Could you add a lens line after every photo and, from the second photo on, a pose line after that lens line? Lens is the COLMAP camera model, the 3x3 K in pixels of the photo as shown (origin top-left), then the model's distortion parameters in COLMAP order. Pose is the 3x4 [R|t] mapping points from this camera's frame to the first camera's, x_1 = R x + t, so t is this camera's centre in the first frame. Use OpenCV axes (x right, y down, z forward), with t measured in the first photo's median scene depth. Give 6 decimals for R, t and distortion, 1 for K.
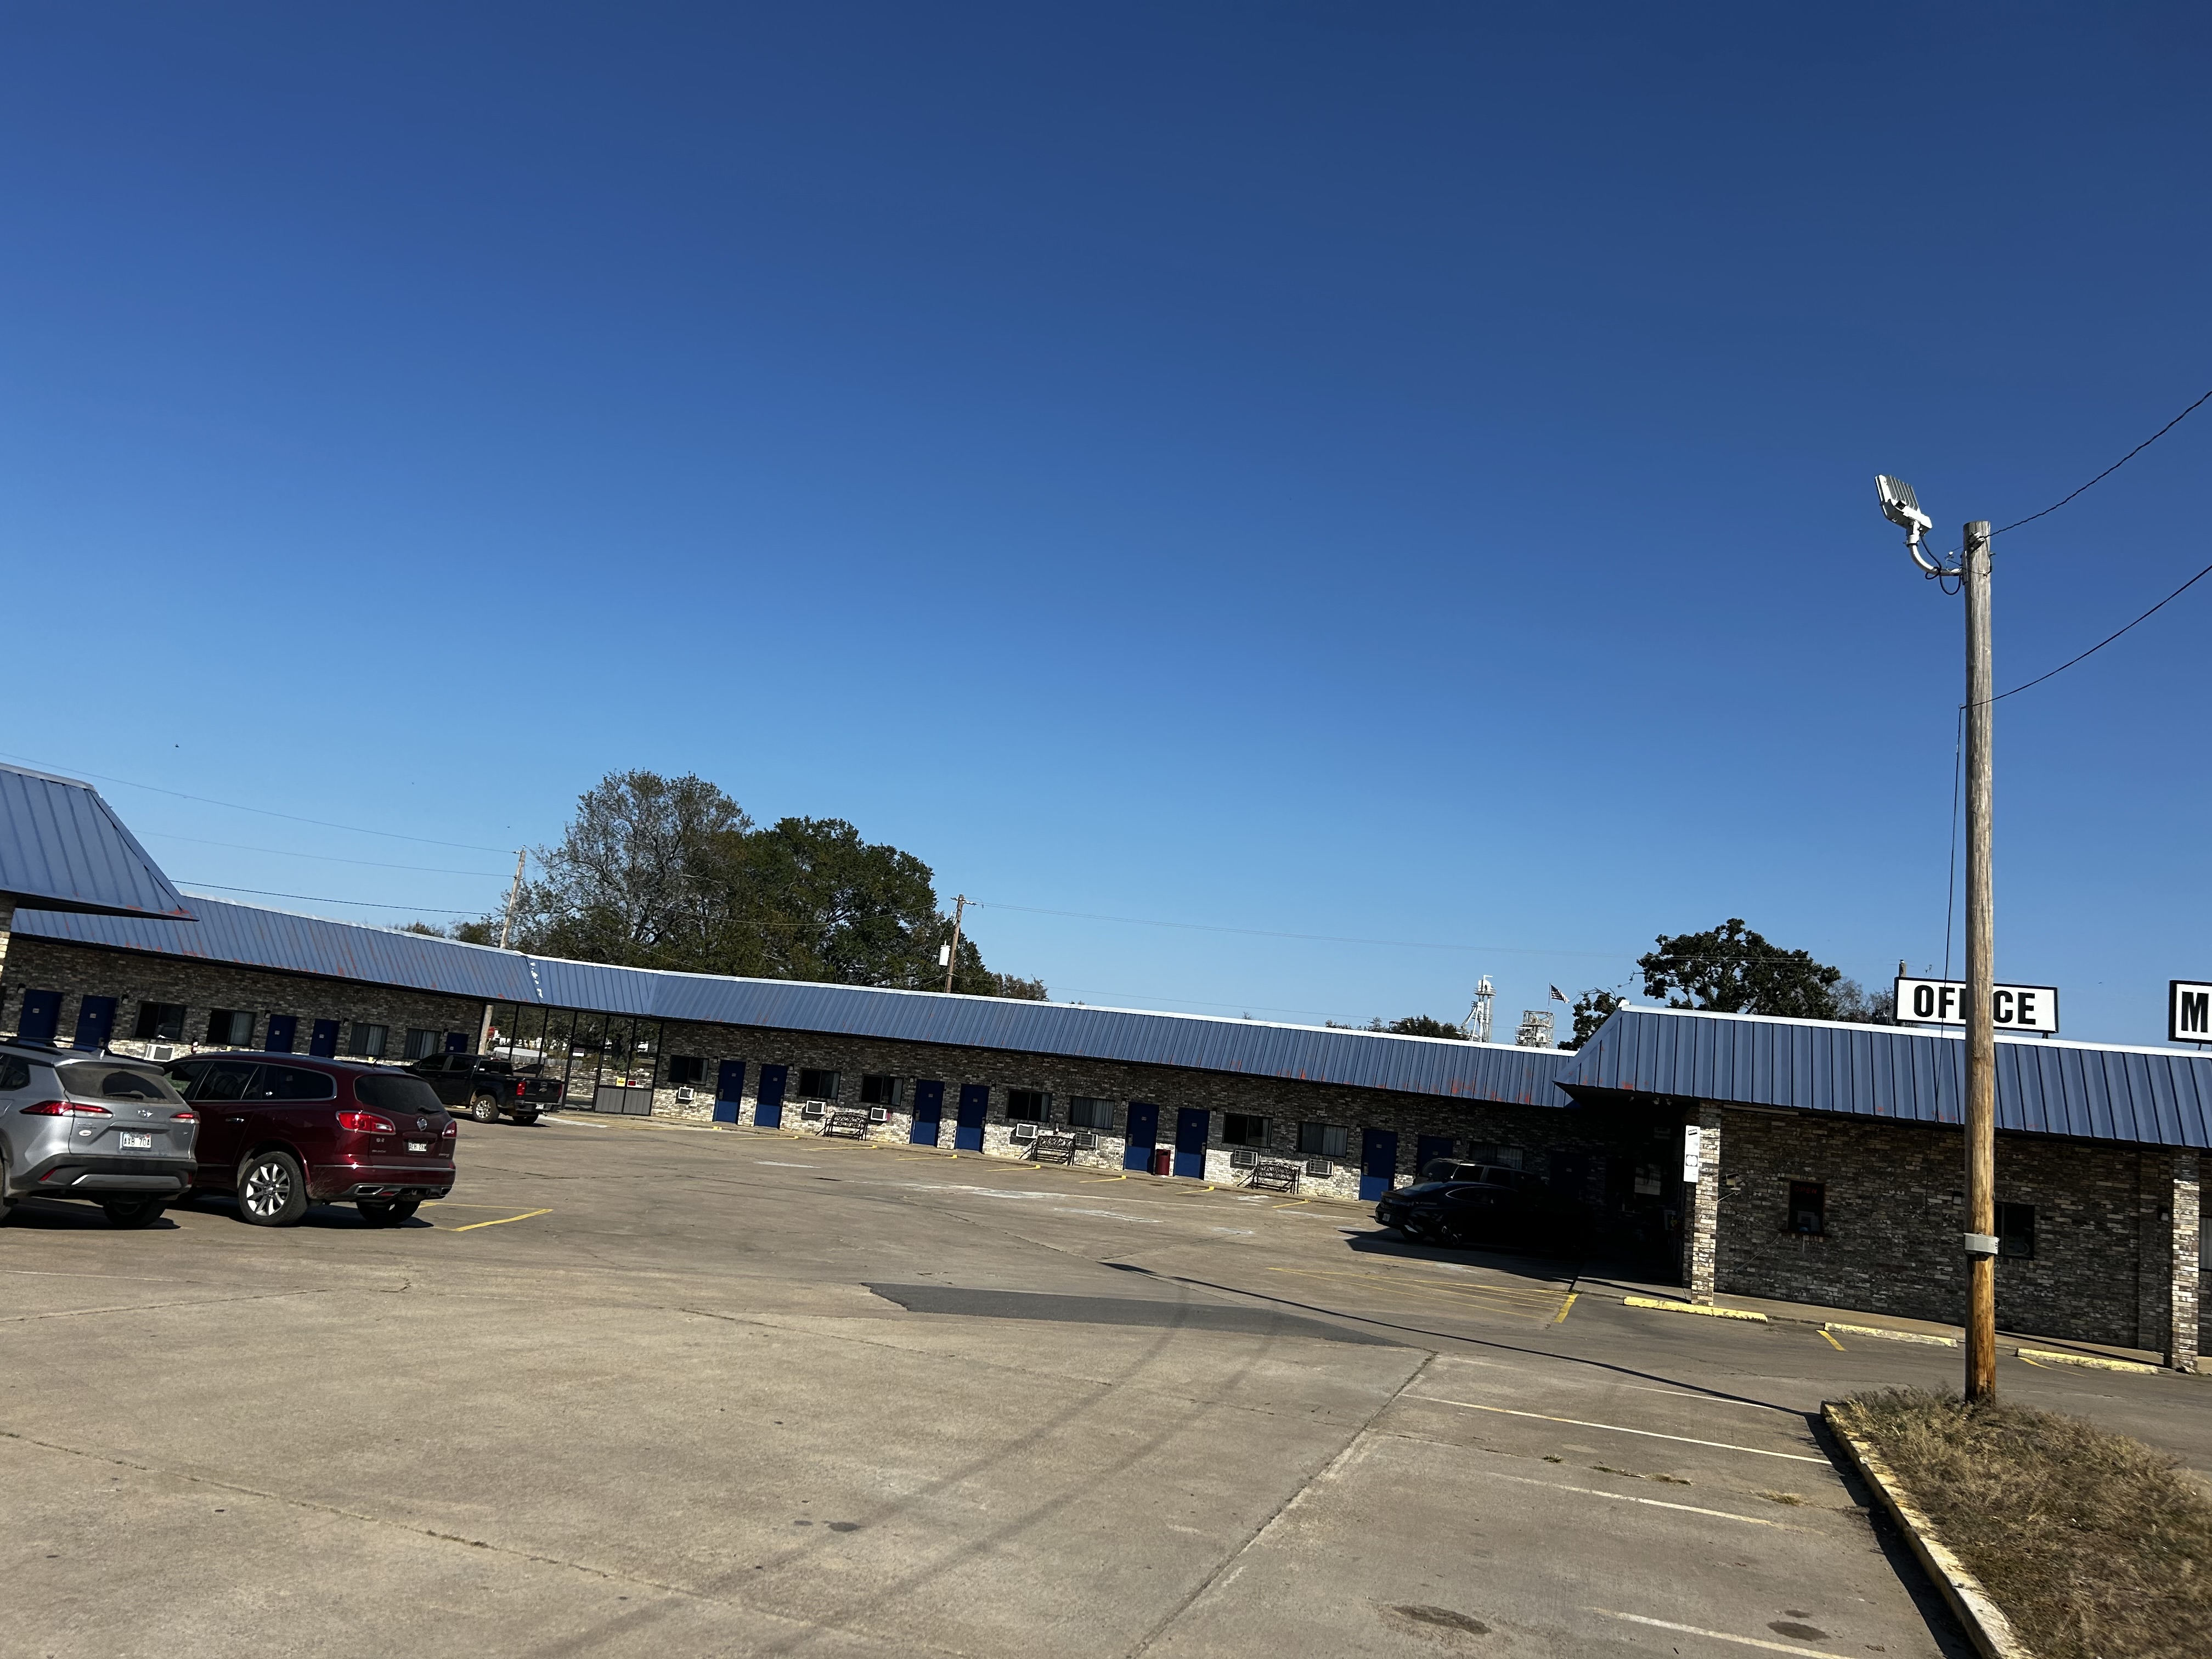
lens RADIAL K [[1674.0, 0, 1118.5], [0, 1674.0, 832.0], [0, 0, 1]] dist [0.051643, -0.050545]
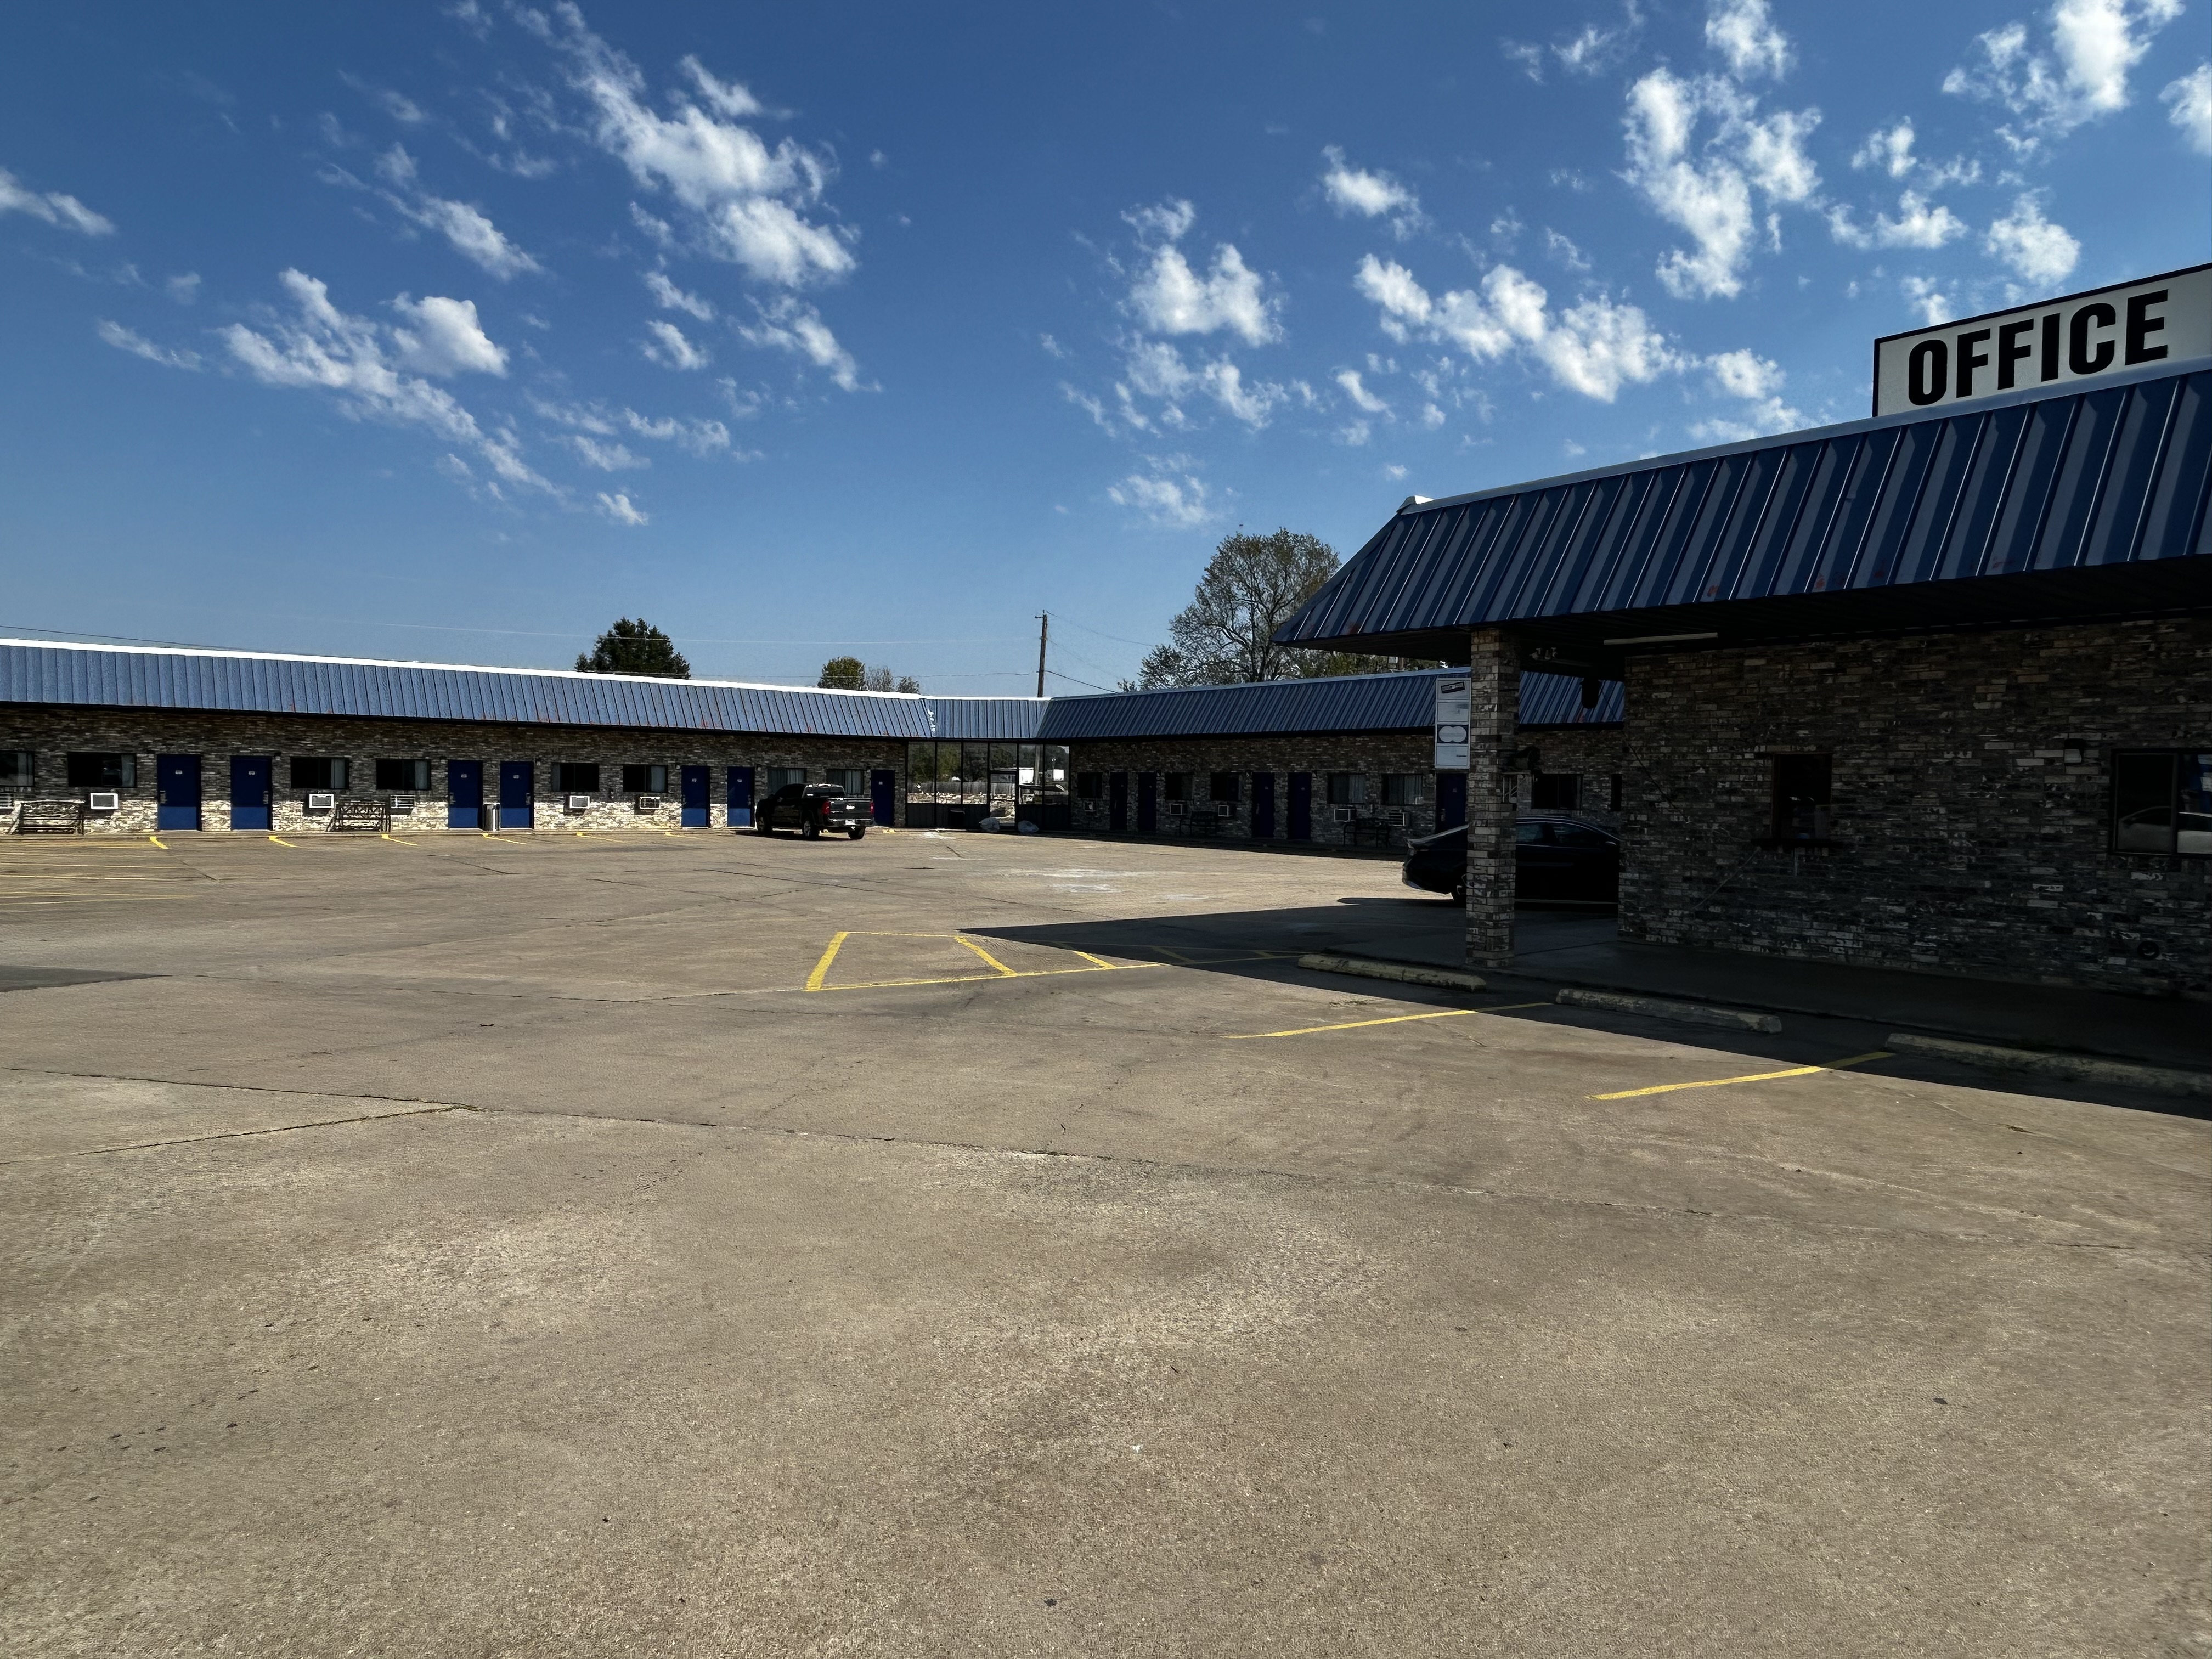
lens RADIAL K [[1419.1, 0, 1083.7], [0, 1419.1, 827.5], [0, 0, 1]] dist [0.000338, 0.001153]
pose [[0.823723, -0.075379, -0.561960, 0.474611], [0.158354, 0.982269, 0.100359, 0.144320], [0.544431, -0.171657, 0.821054, 0.468664]]
